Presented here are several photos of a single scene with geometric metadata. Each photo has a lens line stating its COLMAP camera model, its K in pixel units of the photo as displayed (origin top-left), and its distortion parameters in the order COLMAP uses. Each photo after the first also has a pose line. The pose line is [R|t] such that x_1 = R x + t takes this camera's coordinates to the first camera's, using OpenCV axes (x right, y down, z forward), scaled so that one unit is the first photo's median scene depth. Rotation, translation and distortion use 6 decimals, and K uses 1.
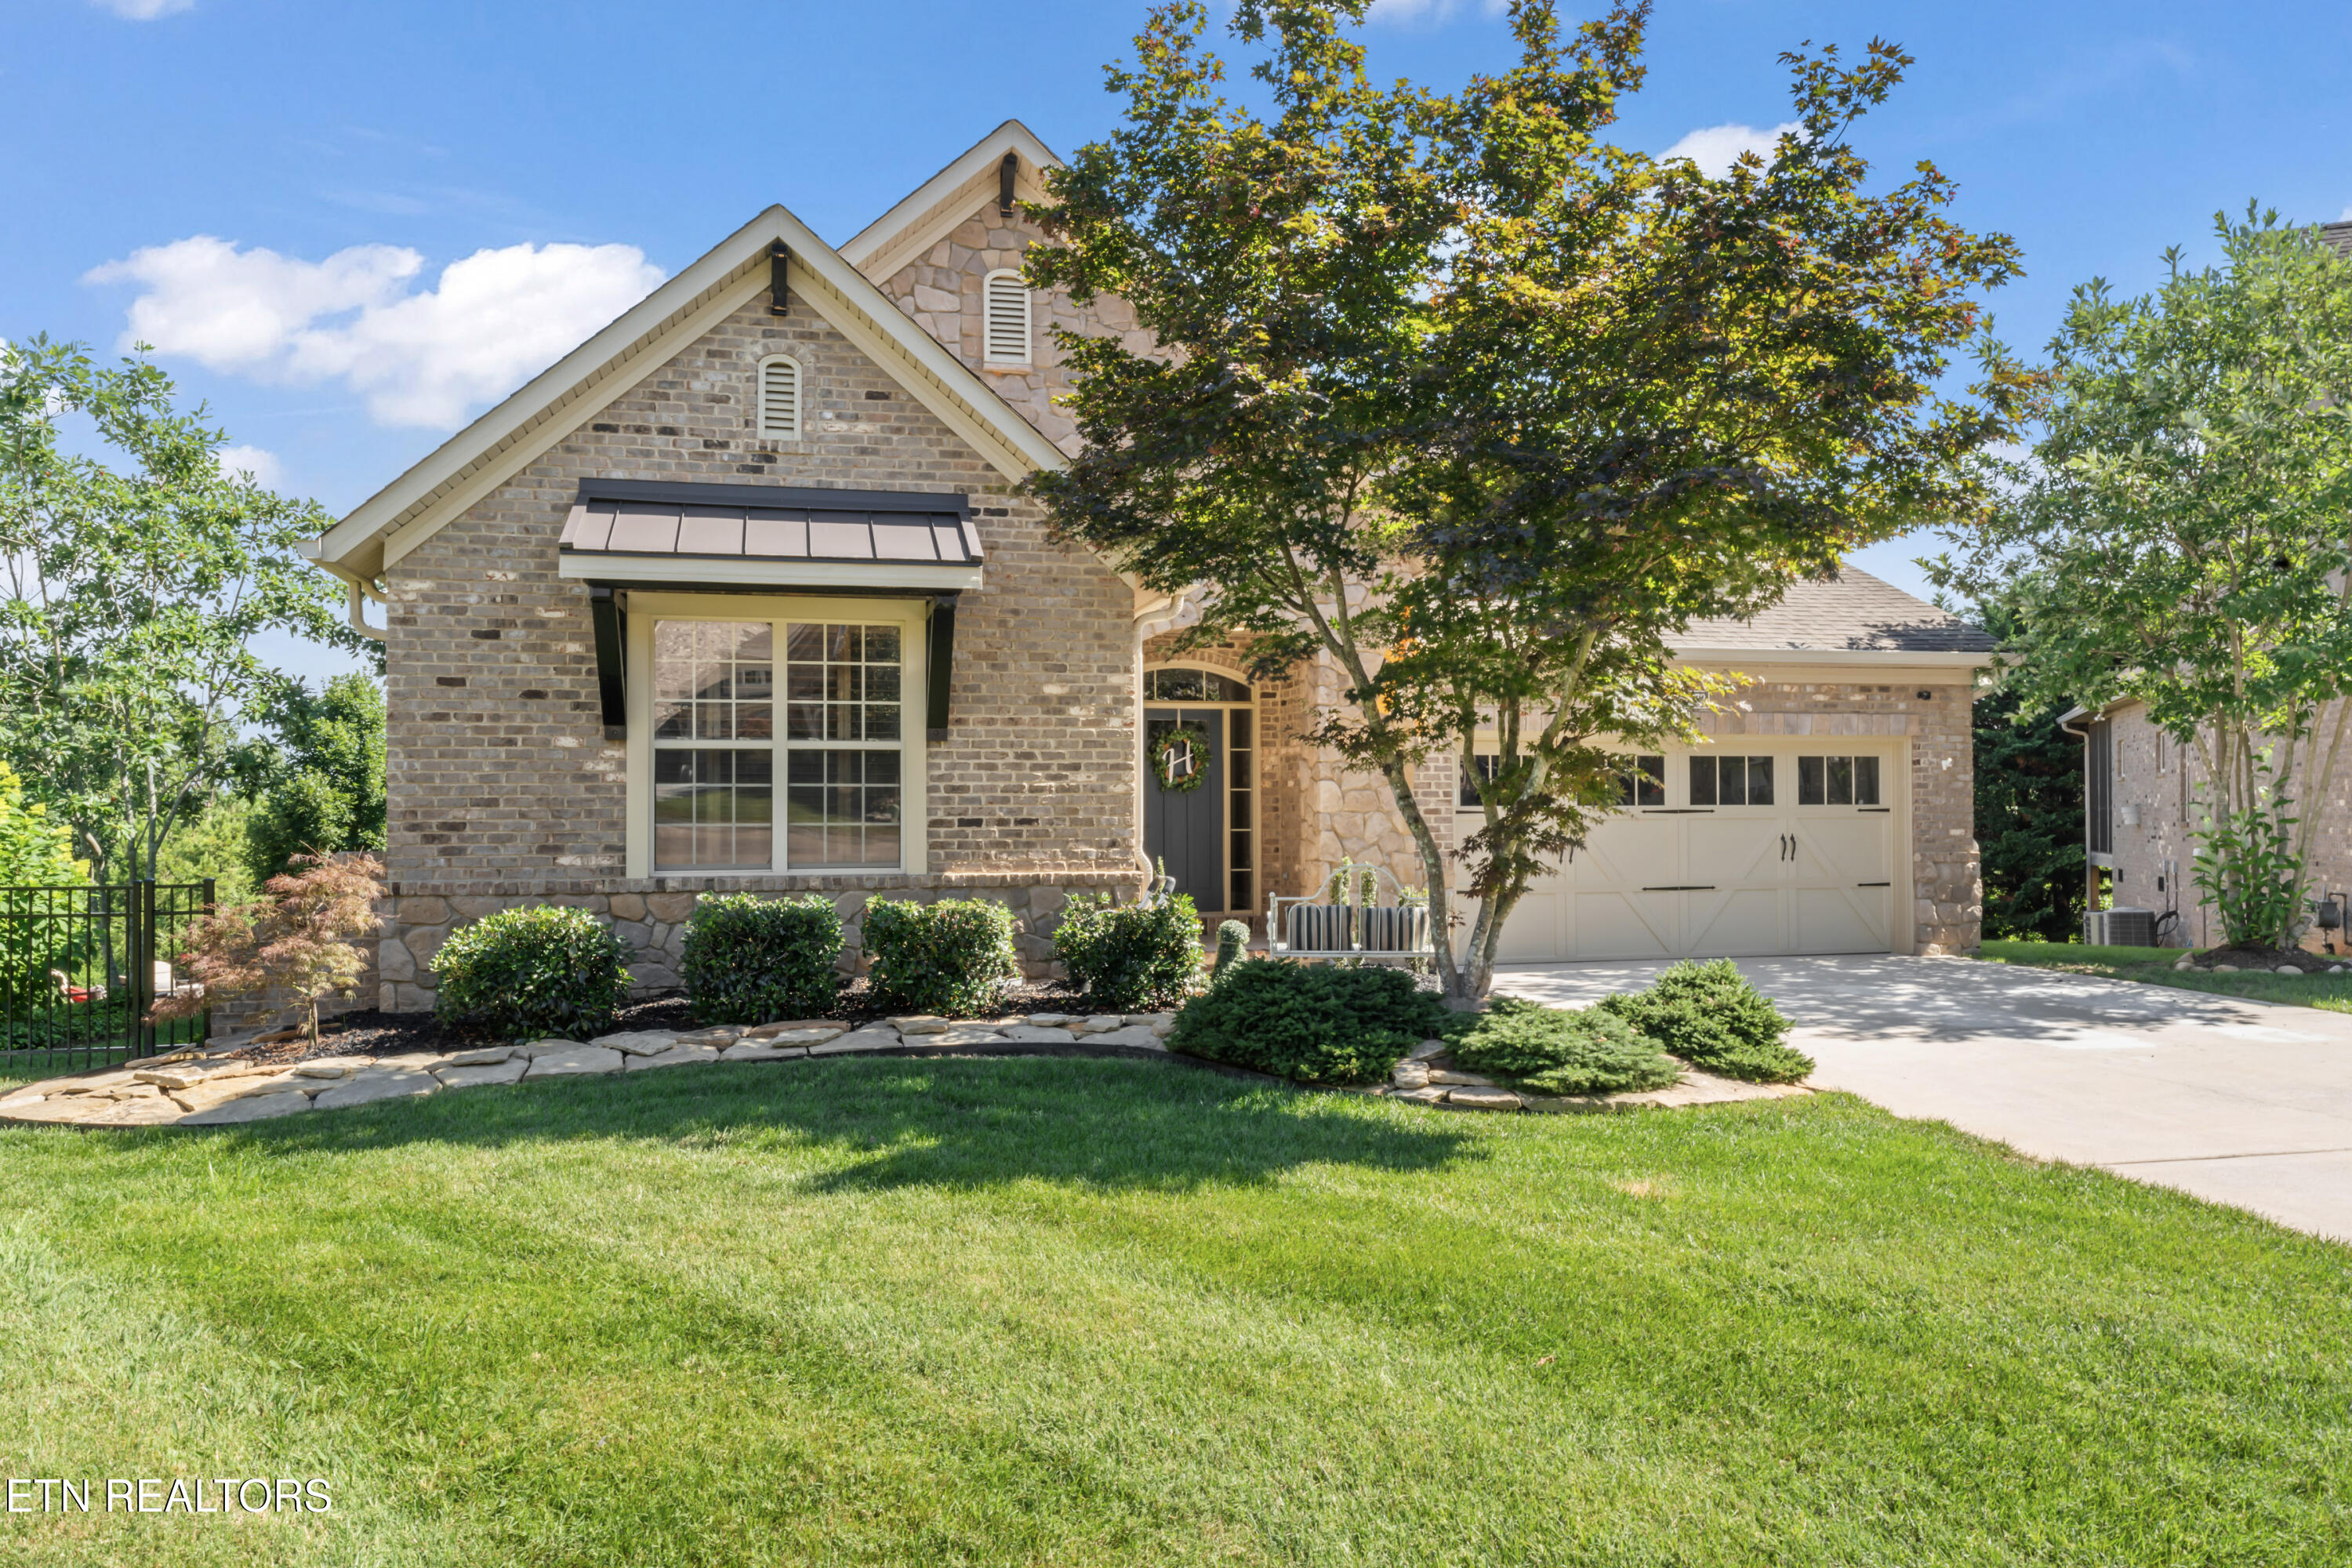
lens RADIAL K [[1563.8, 0, 1107.4], [0, 1563.8, 791.6], [0, 0, 1]] dist [-0.000743, -0.001367]
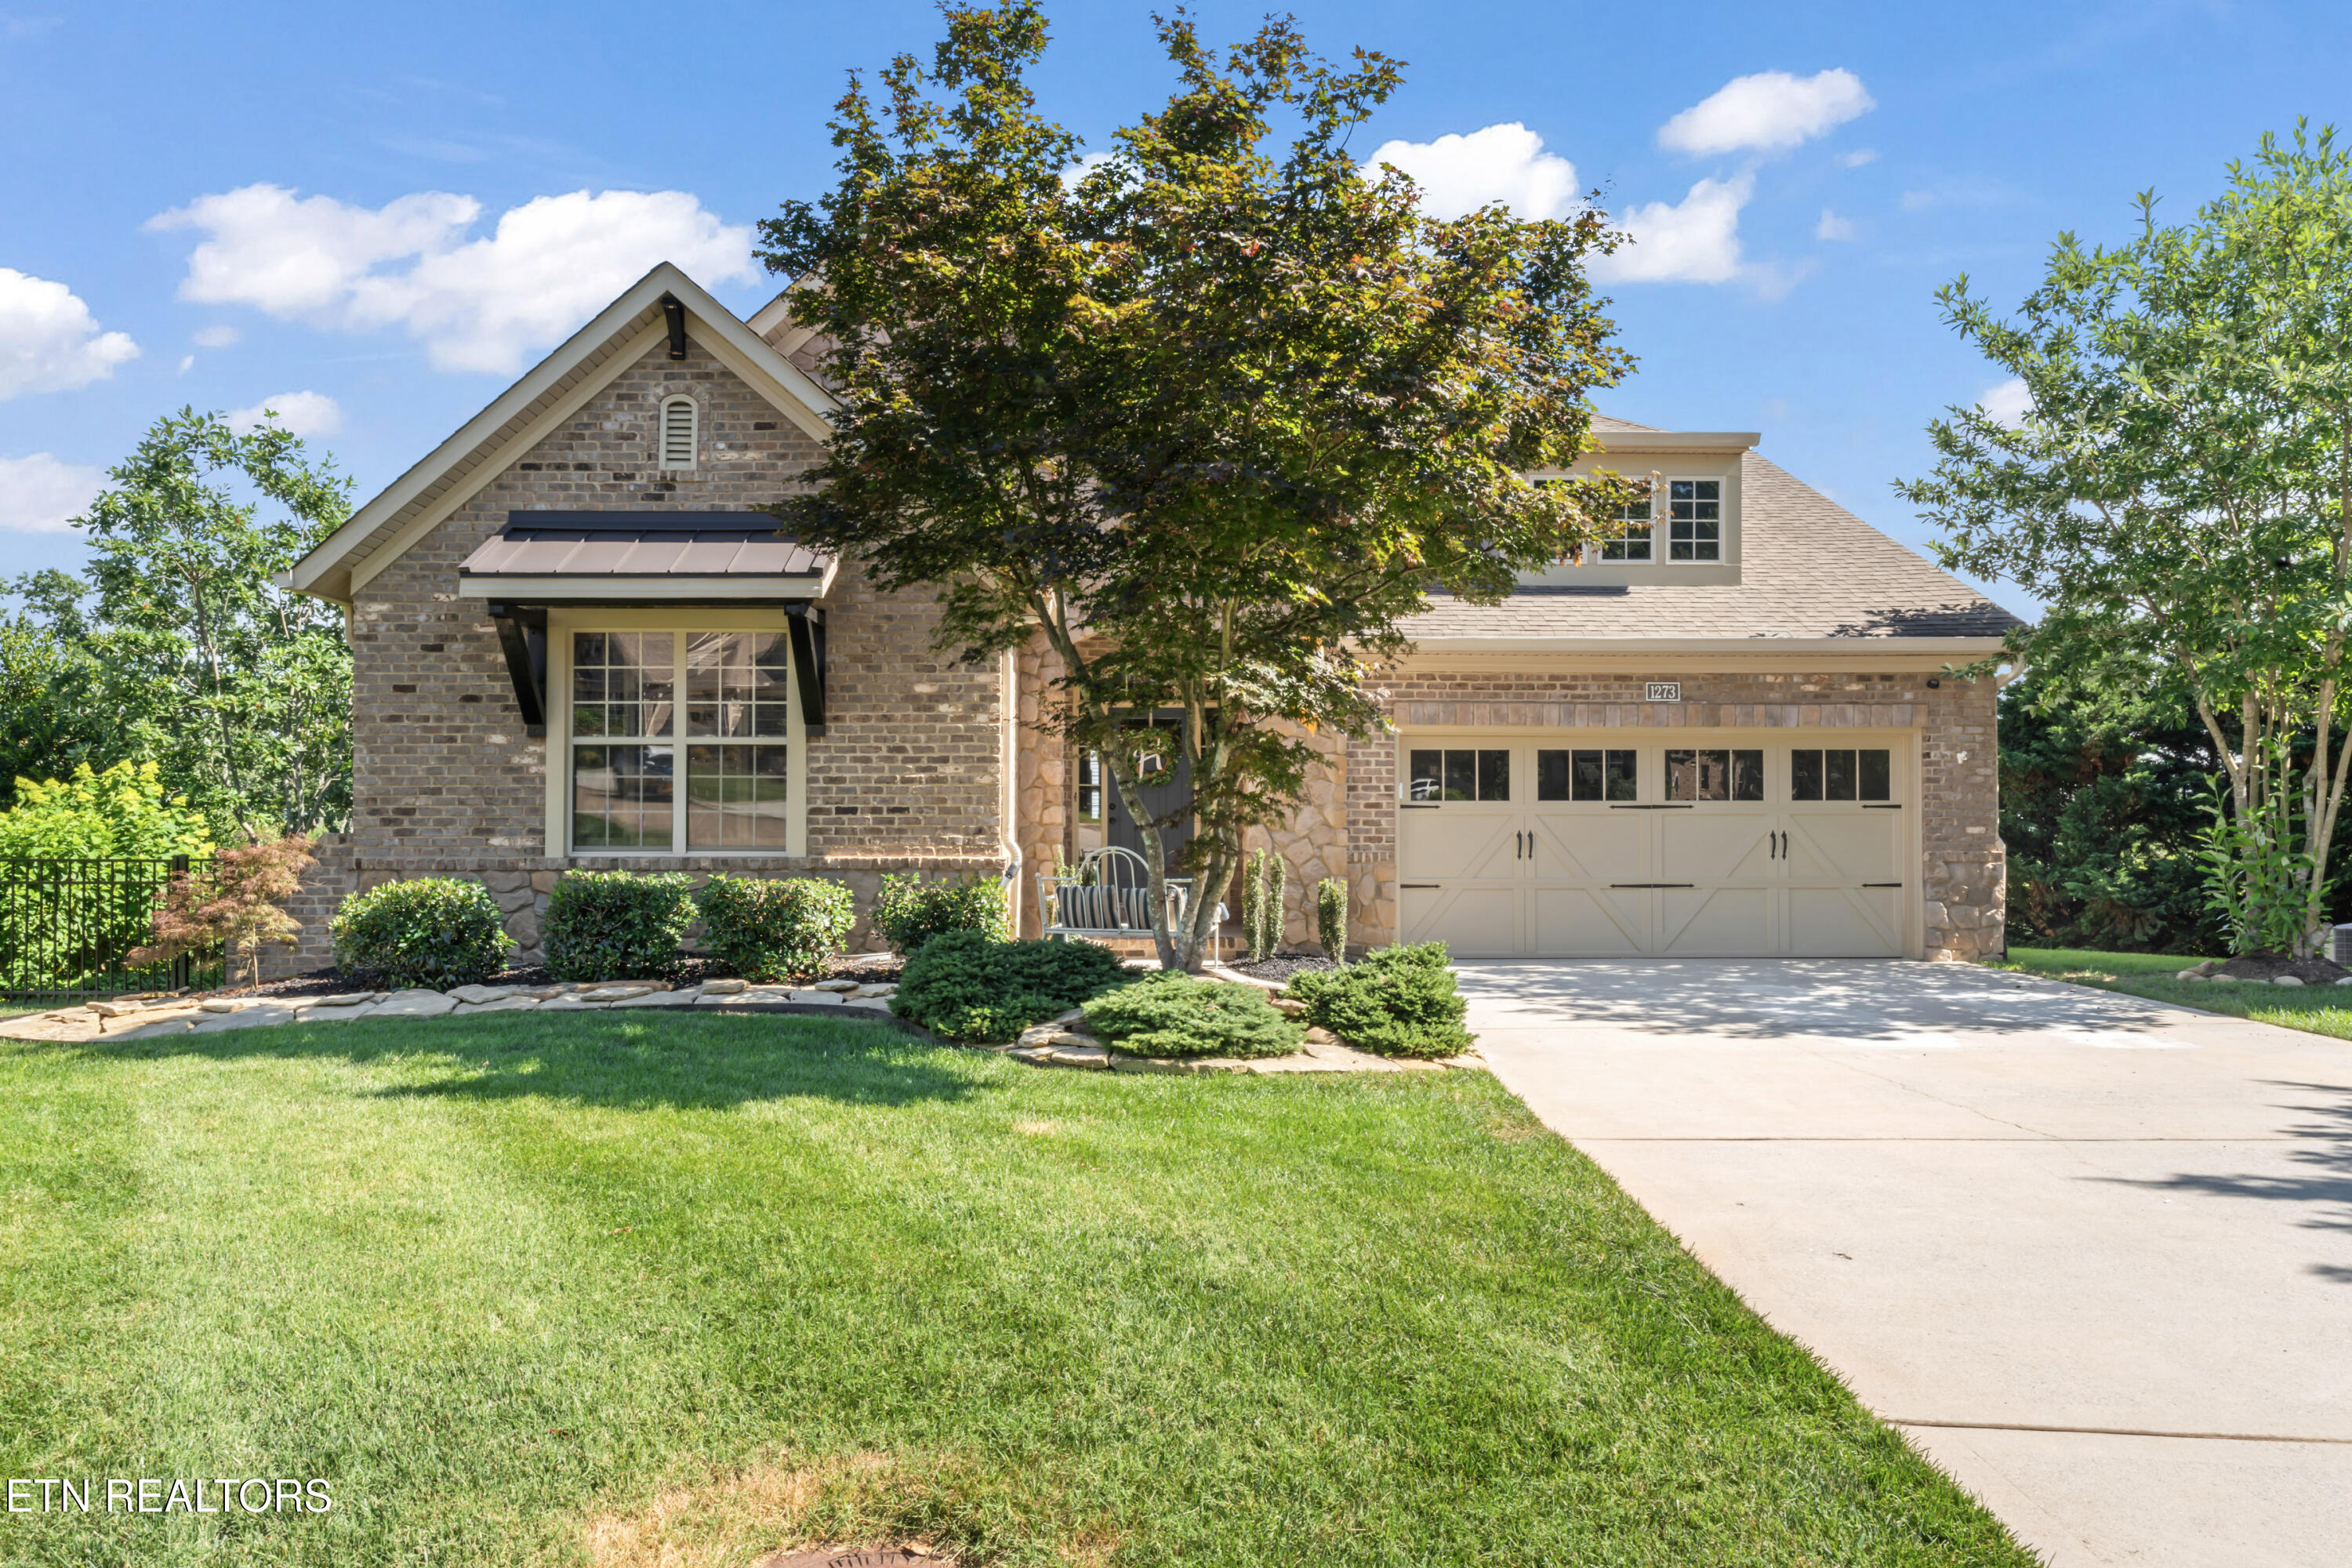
lens RADIAL K [[1563.8, 0, 1119.3], [0, 1563.8, 805.7], [0, 0, 1]] dist [-0.000743, -0.001367]
pose [[0.976312, 0.001938, -0.216359, 0.358532], [-0.001428, 0.999996, 0.002515, 0.014162], [0.216363, -0.002147, 0.976311, -0.033154]]
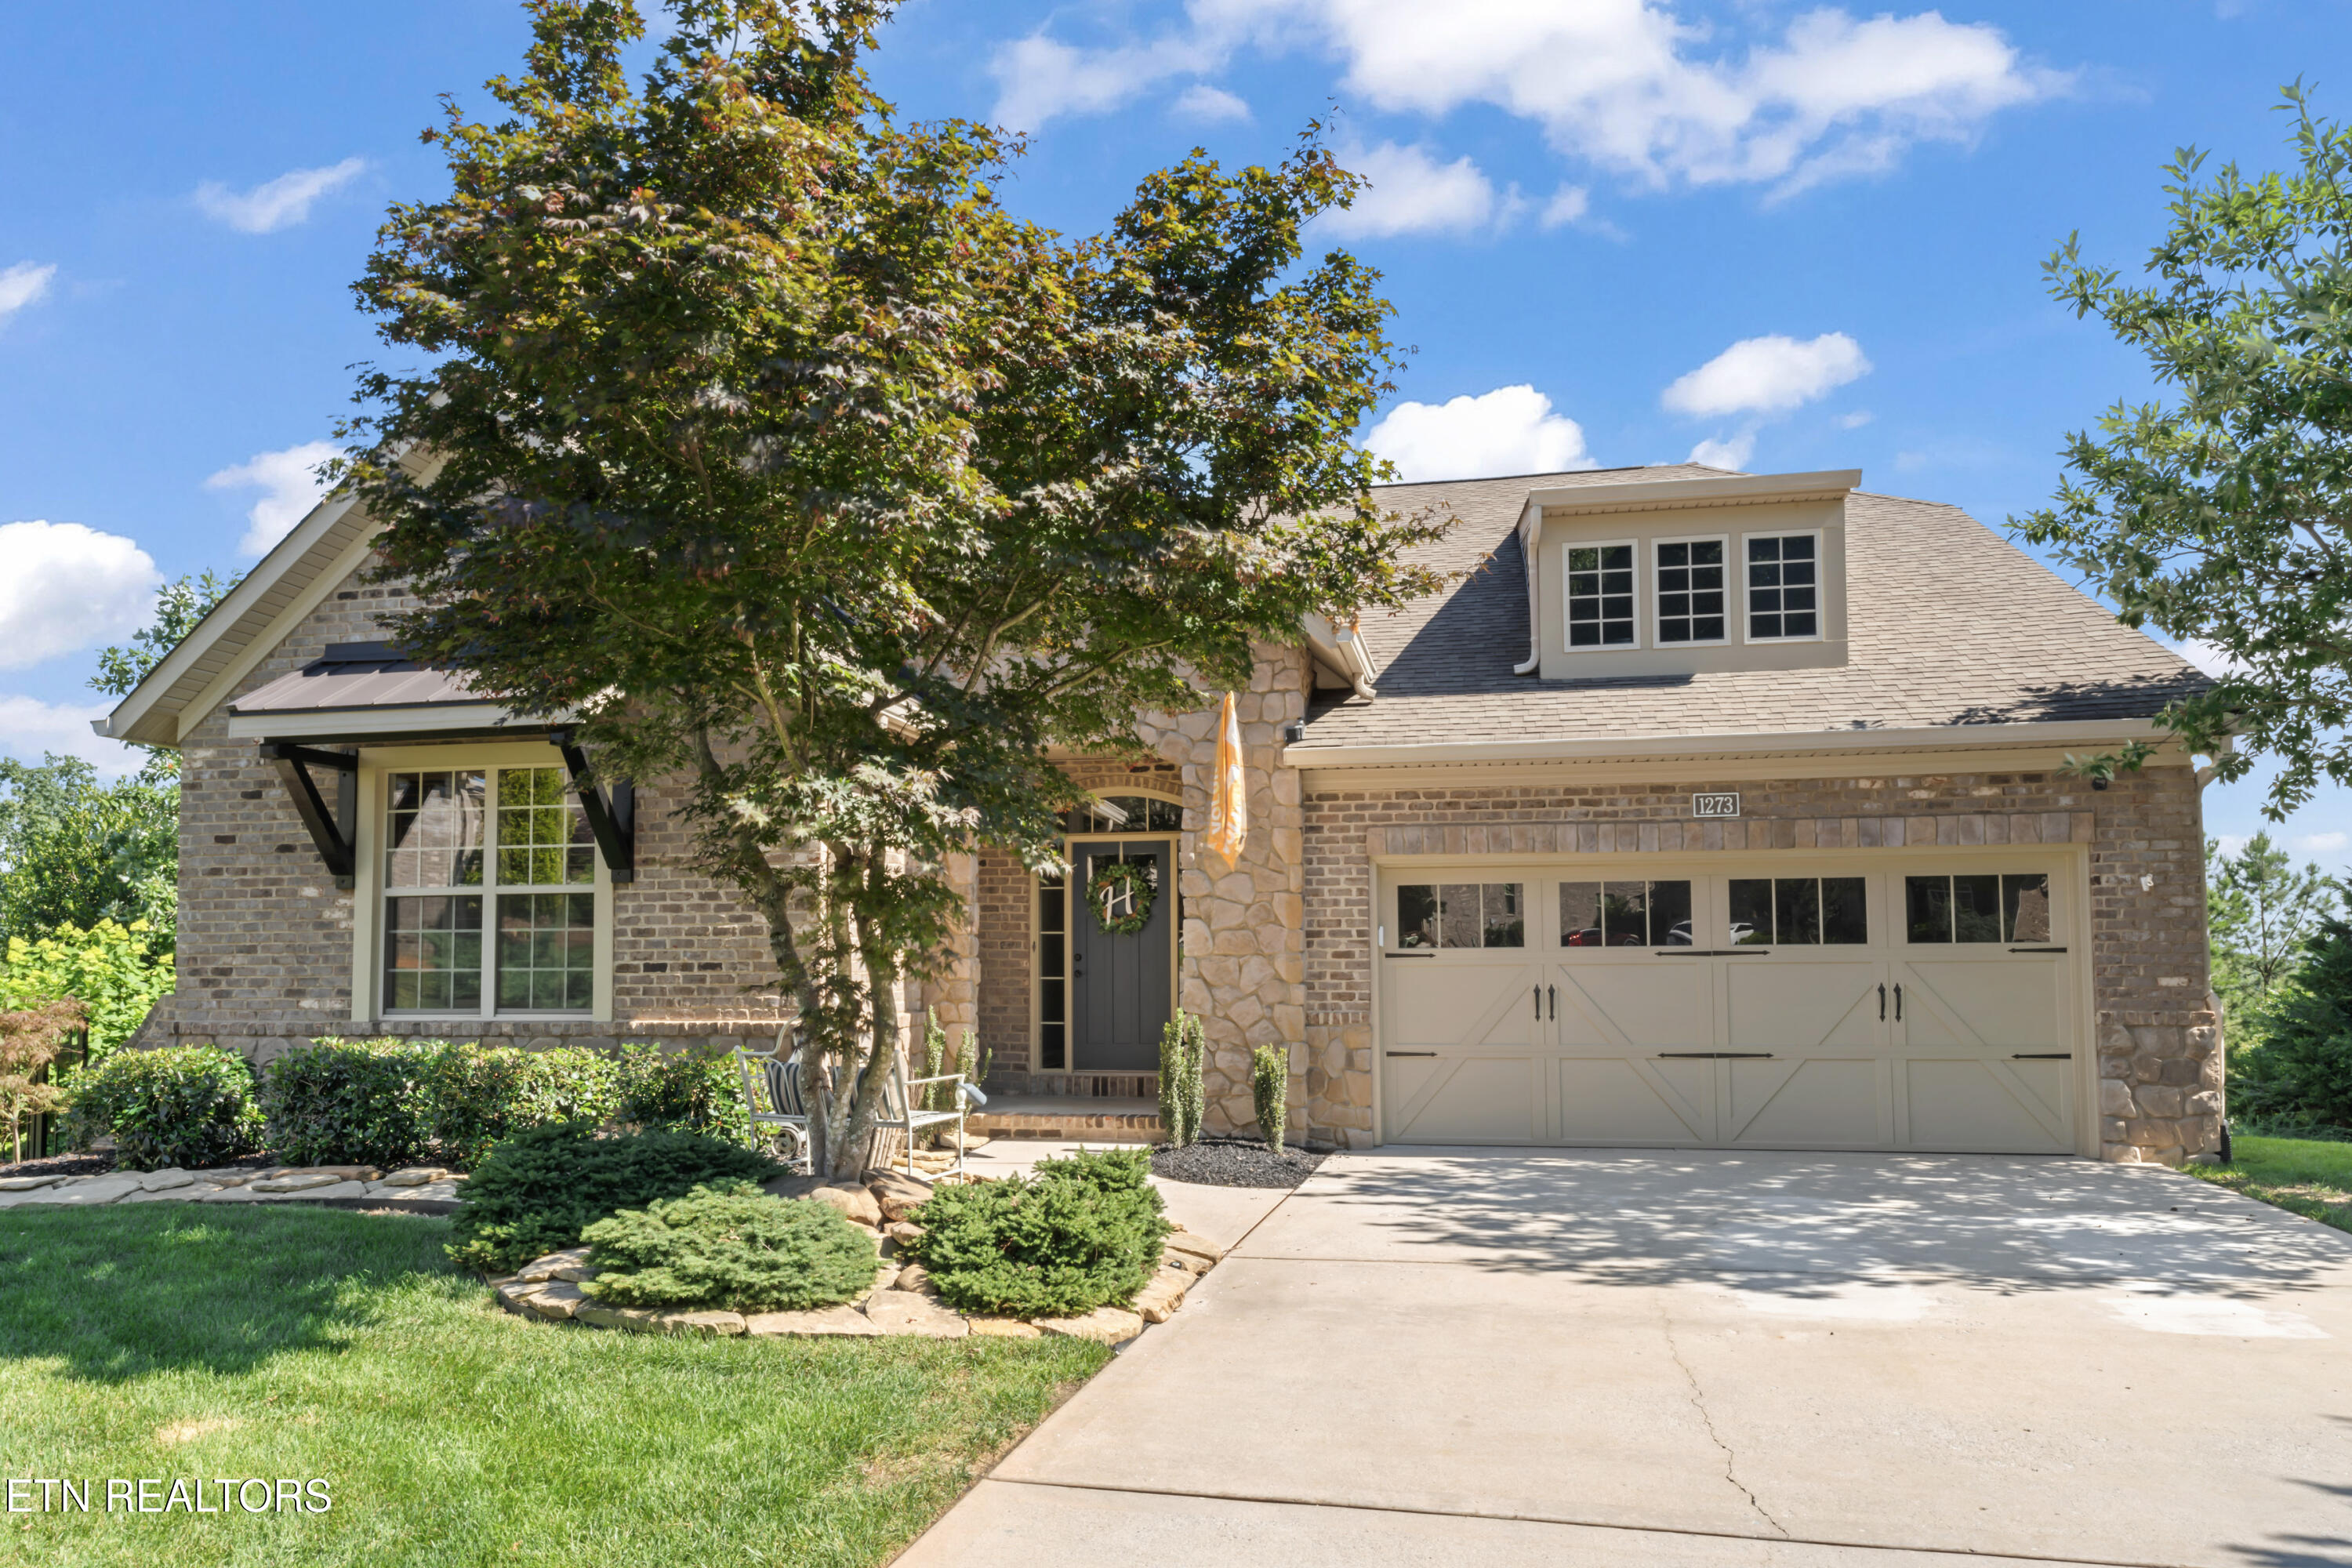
lens RADIAL K [[1563.8, 0, 1140.6], [0, 1563.8, 890.1], [0, 0, 1]] dist [-0.000743, -0.001367]
pose [[0.905299, -0.023365, -0.424131, 0.620957], [0.008240, 0.999264, -0.037459, 0.011550], [0.424694, 0.030417, 0.904826, 0.280205]]
